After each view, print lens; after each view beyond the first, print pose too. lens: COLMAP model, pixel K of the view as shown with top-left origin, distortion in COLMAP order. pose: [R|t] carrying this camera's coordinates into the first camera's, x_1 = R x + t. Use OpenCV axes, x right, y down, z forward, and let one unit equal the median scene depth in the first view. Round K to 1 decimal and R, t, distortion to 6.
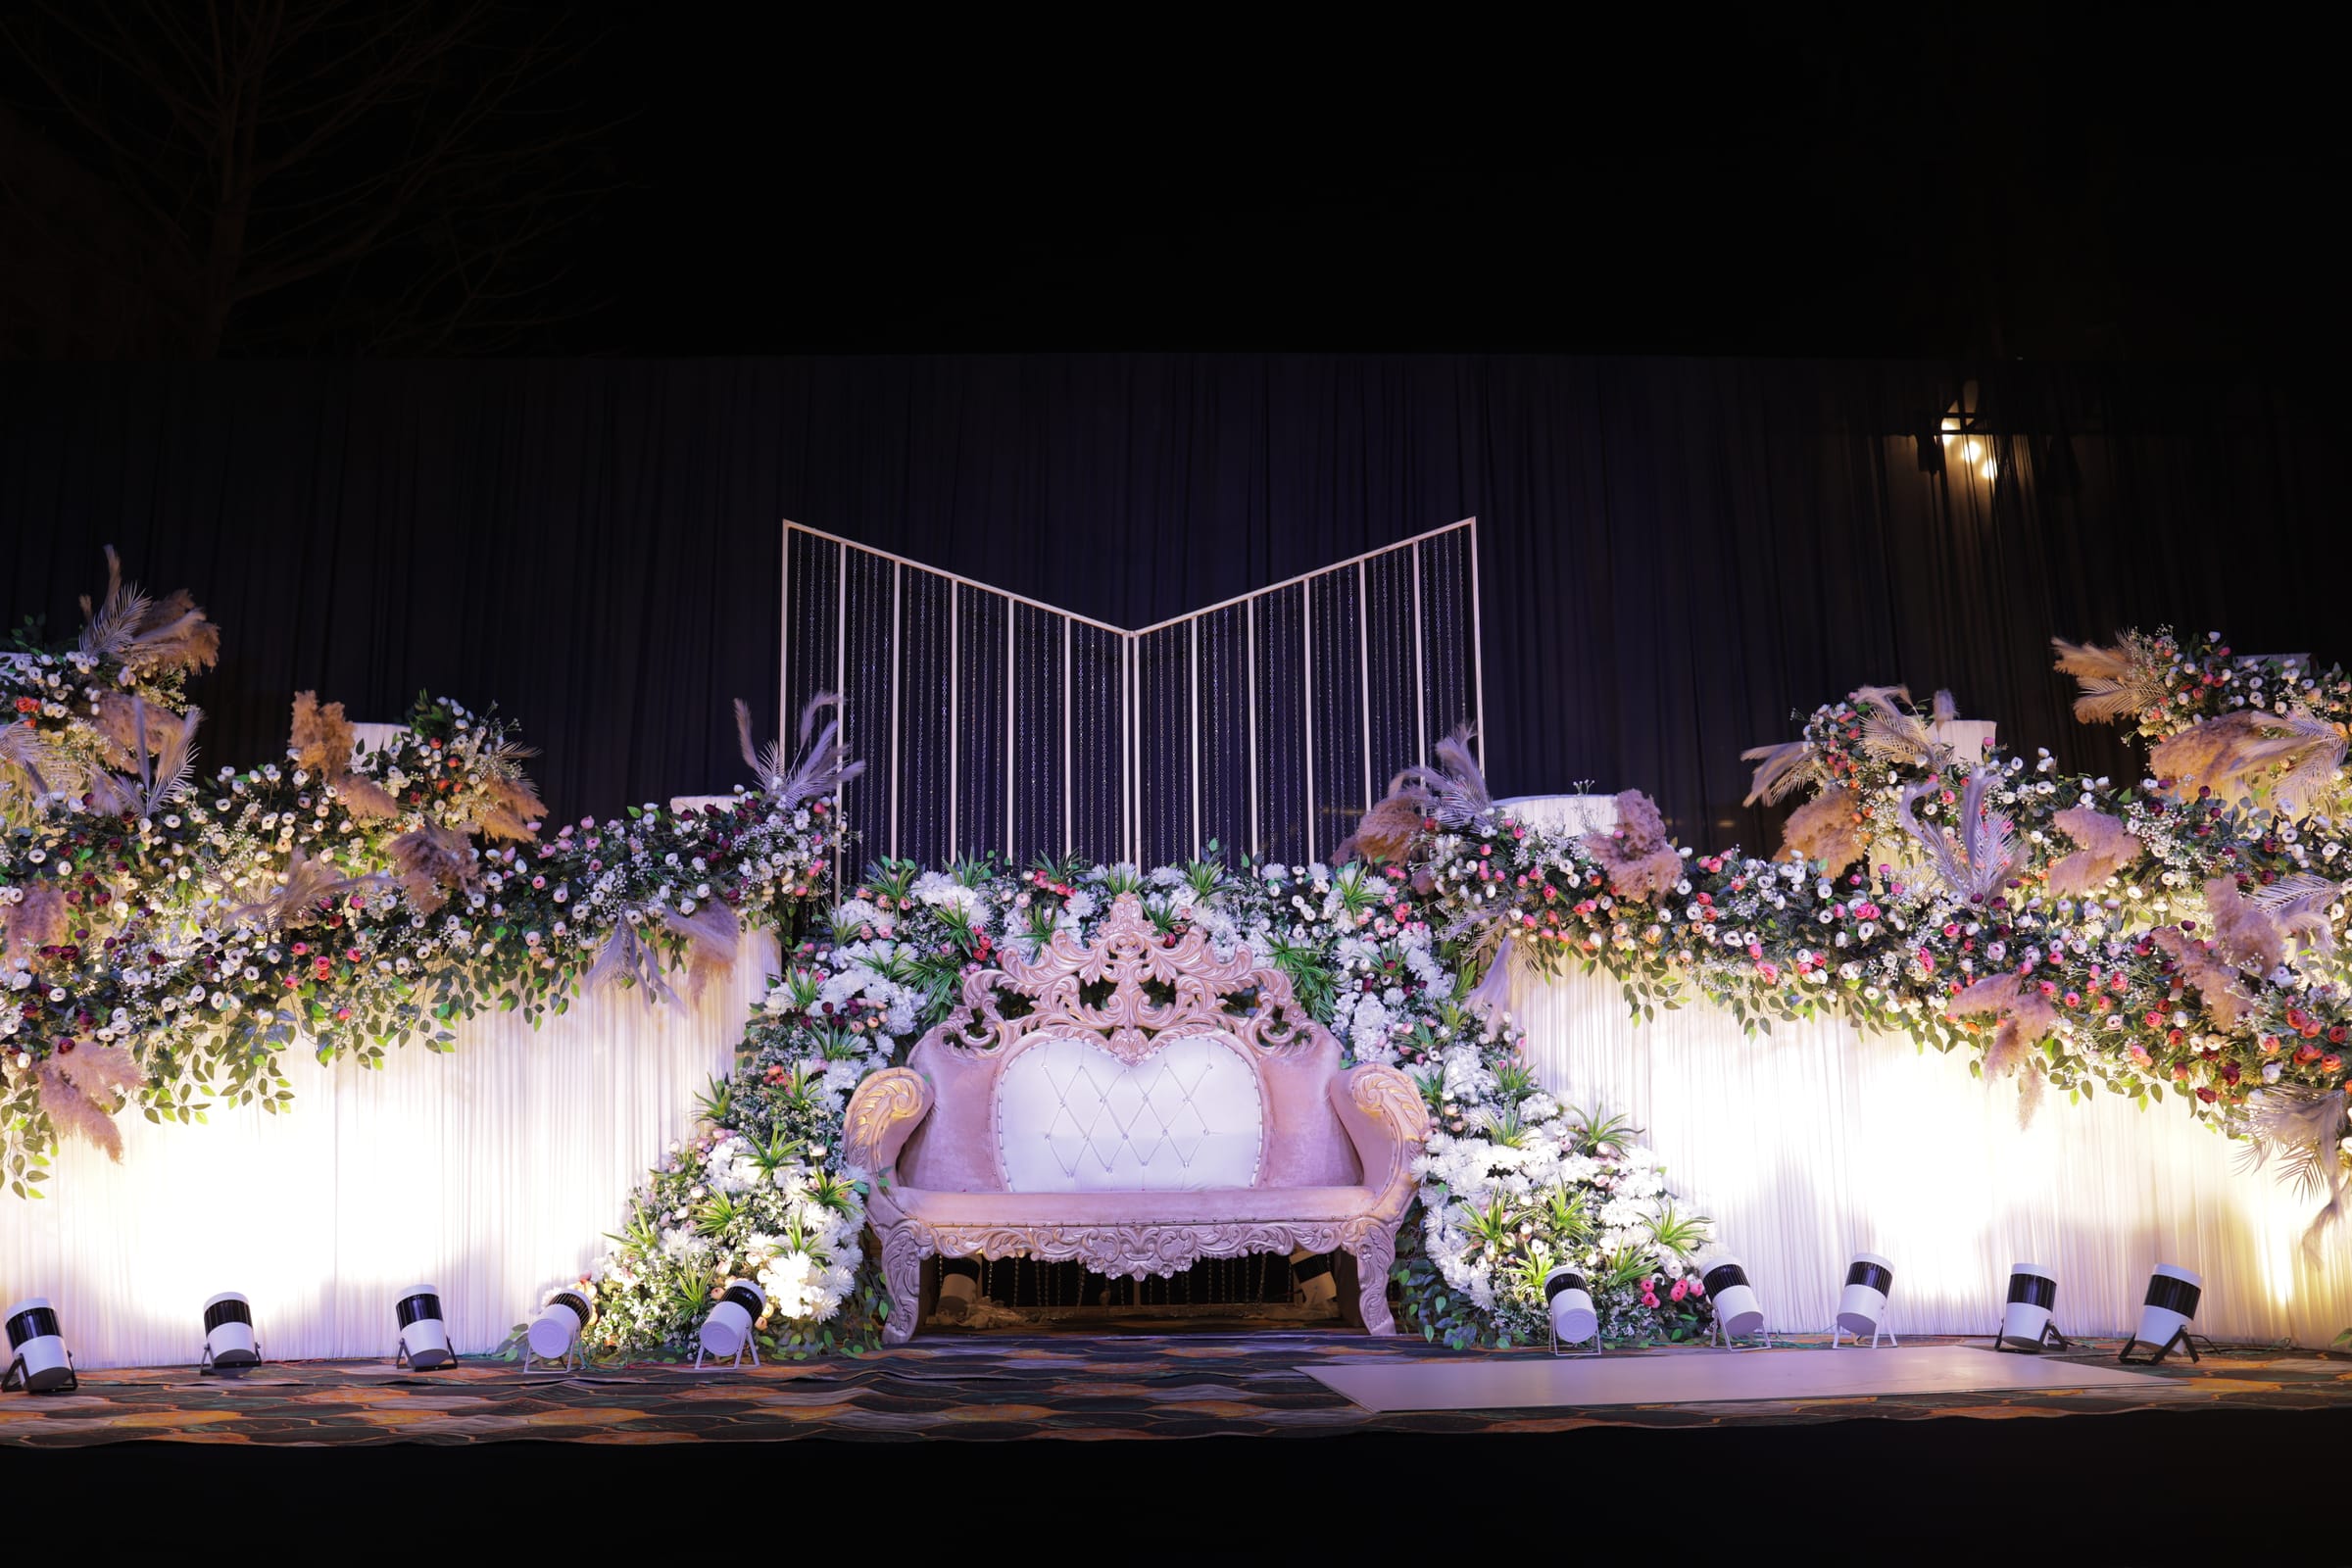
lens RADIAL K [[2582.4, 0, 1176.0], [0, 2582.4, 784.0], [0, 0, 1]] dist [-0.057819, 0.100990]
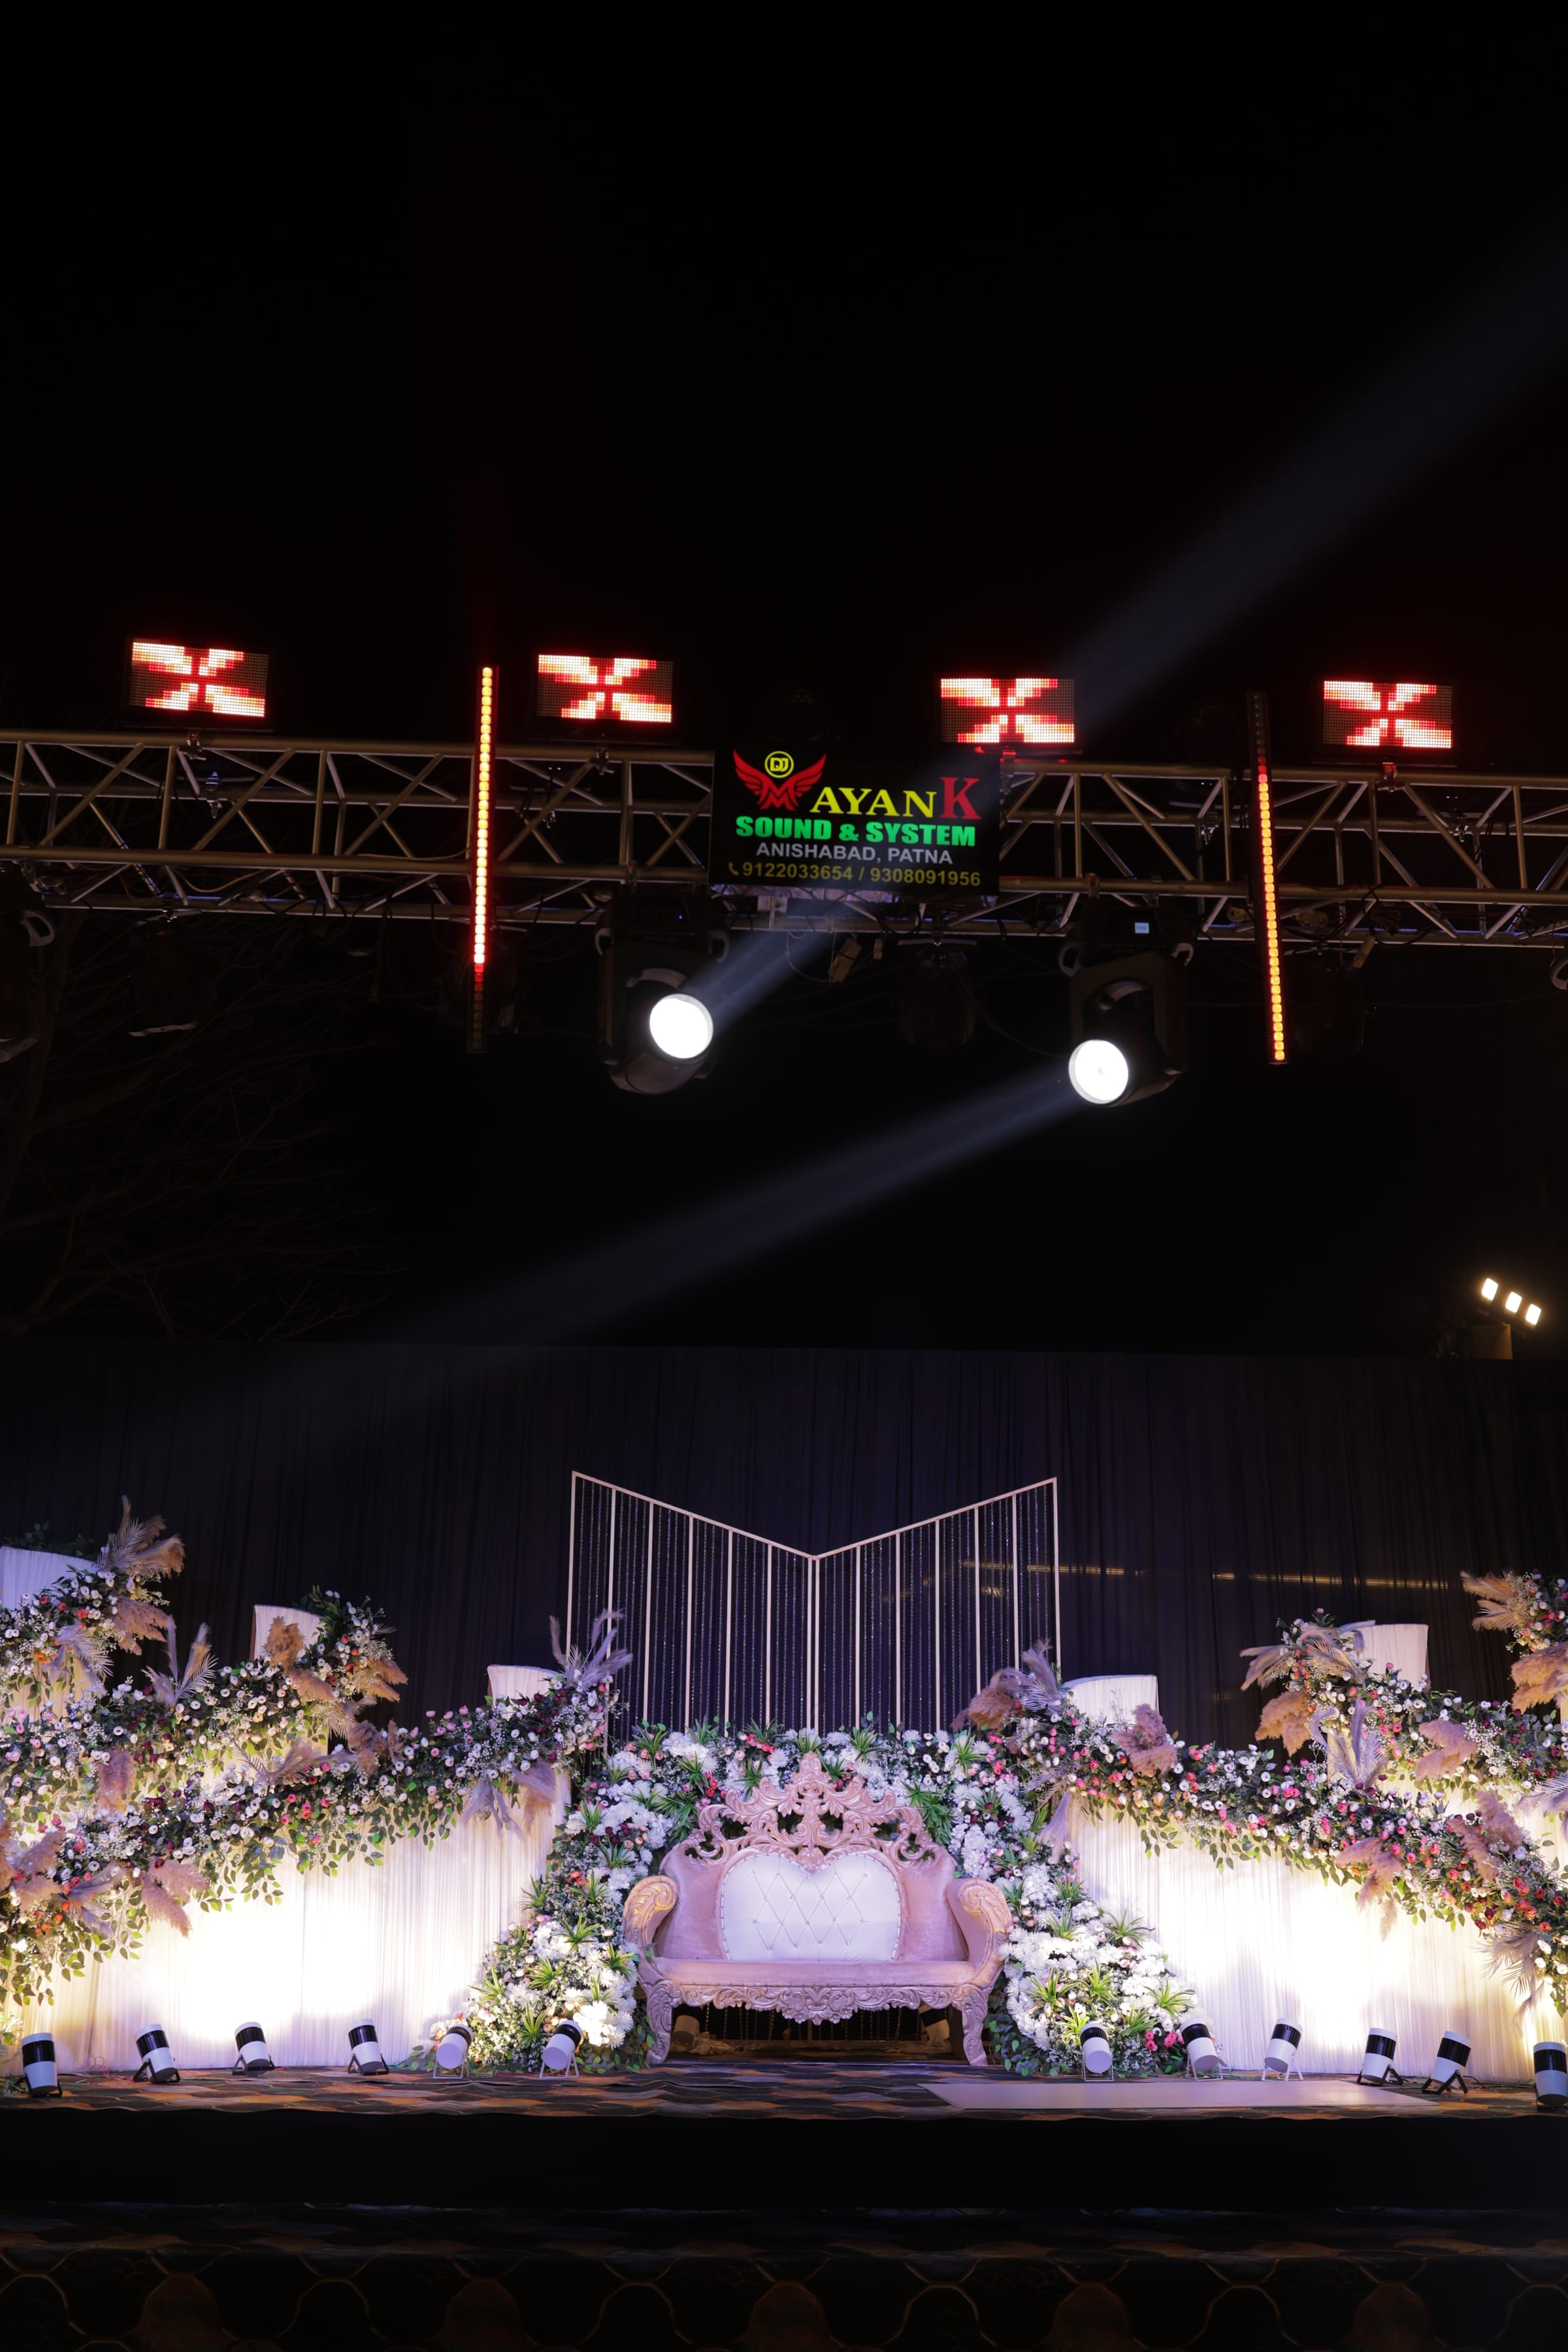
lens RADIAL K [[2582.4, 0, 784.0], [0, 2582.4, 1176.0], [0, 0, 1]] dist [-0.057819, 0.100990]
pose [[0.999716, 0.016901, -0.016785, -0.016983], [-0.018817, 0.992417, -0.121469, -0.117487], [0.014605, 0.121750, 0.992453, -0.554711]]
